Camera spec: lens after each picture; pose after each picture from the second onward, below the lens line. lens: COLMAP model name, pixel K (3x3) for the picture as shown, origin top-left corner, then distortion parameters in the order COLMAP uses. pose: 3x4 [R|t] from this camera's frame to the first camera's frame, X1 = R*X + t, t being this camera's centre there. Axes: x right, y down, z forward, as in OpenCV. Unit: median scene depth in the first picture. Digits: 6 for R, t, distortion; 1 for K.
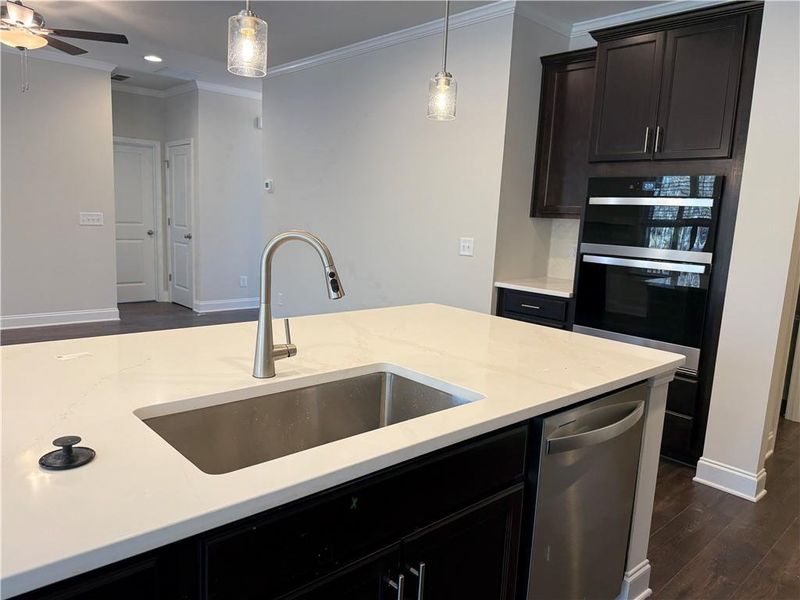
lens RADIAL K [[579.4, 0, 400.0], [0, 579.4, 300.0], [0, 0, 1]] dist [0.135250, -0.188503]
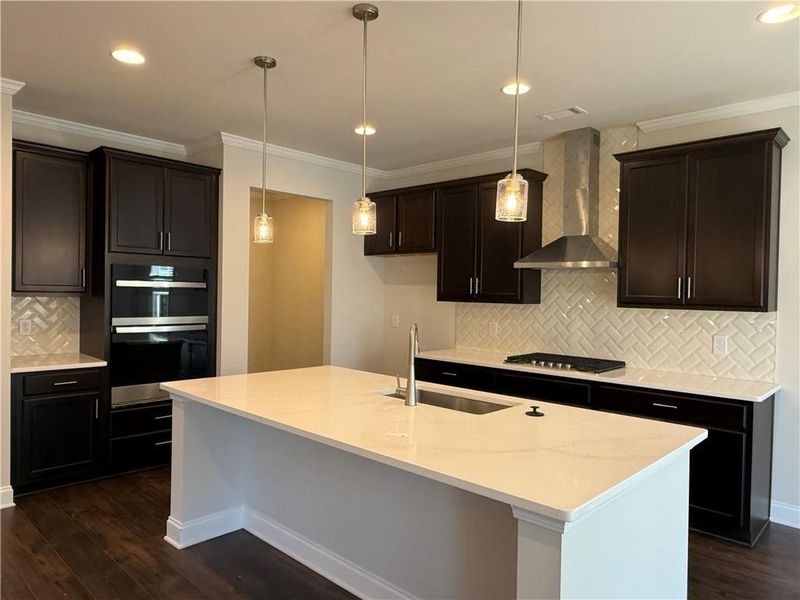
lens RADIAL K [[556.4, 0, 400.0], [0, 556.4, 300.0], [0, 0, 1]] dist [0.016280, 0.000708]
pose [[-0.061918, -0.065574, 0.995925, -0.850565], [0.128571, 0.989002, 0.073112, -0.139396], [-0.989765, 0.132574, -0.052806, 0.468411]]
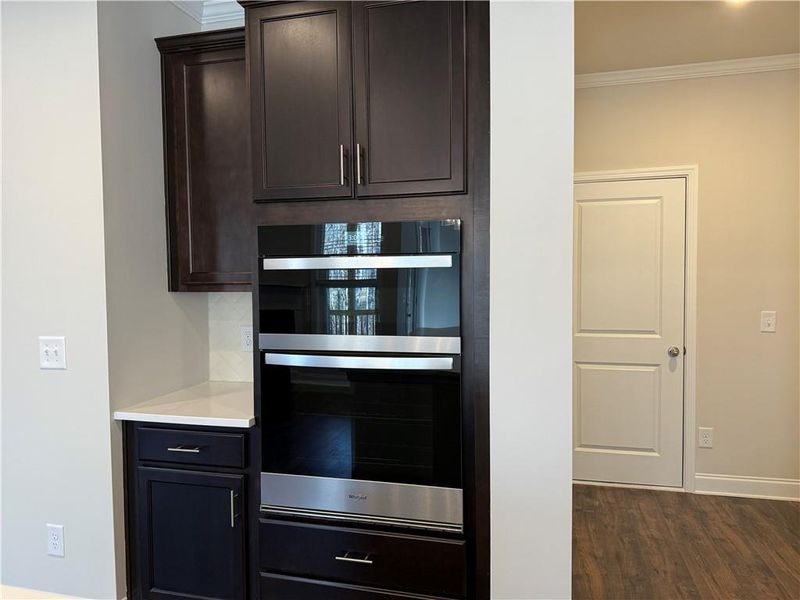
lens RADIAL K [[556.4, 0, 400.0], [0, 556.4, 300.0], [0, 0, 1]] dist [0.016280, 0.000708]
pose [[0.836517, -0.077720, 0.542401, 0.123164], [0.130257, 0.989719, -0.059073, -0.077915], [-0.532233, 0.120067, 0.838040, 0.439720]]
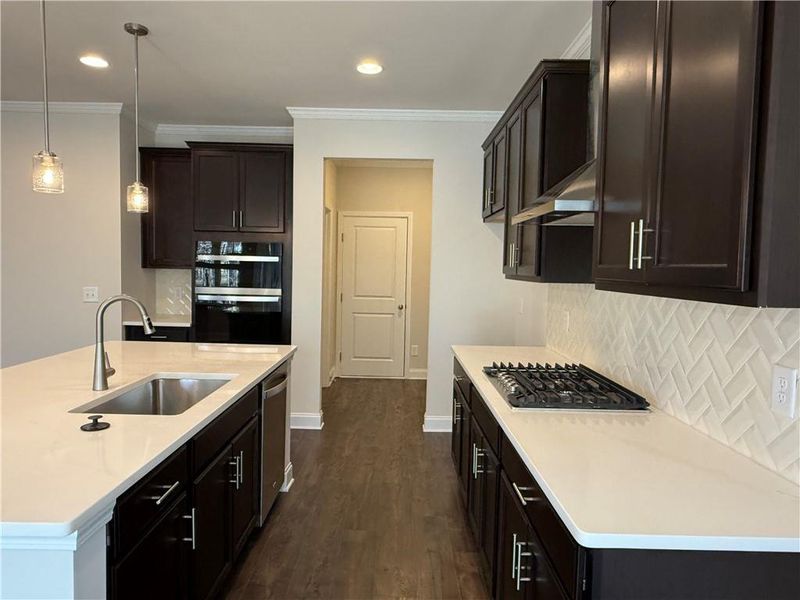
lens RADIAL K [[556.4, 0, 400.0], [0, 556.4, 300.0], [0, 0, 1]] dist [0.016280, 0.000708]
pose [[0.675474, -0.079044, 0.733135, -0.338693], [0.120361, 0.992723, -0.003863, -0.001198], [-0.727495, 0.090850, 0.680072, -0.262132]]
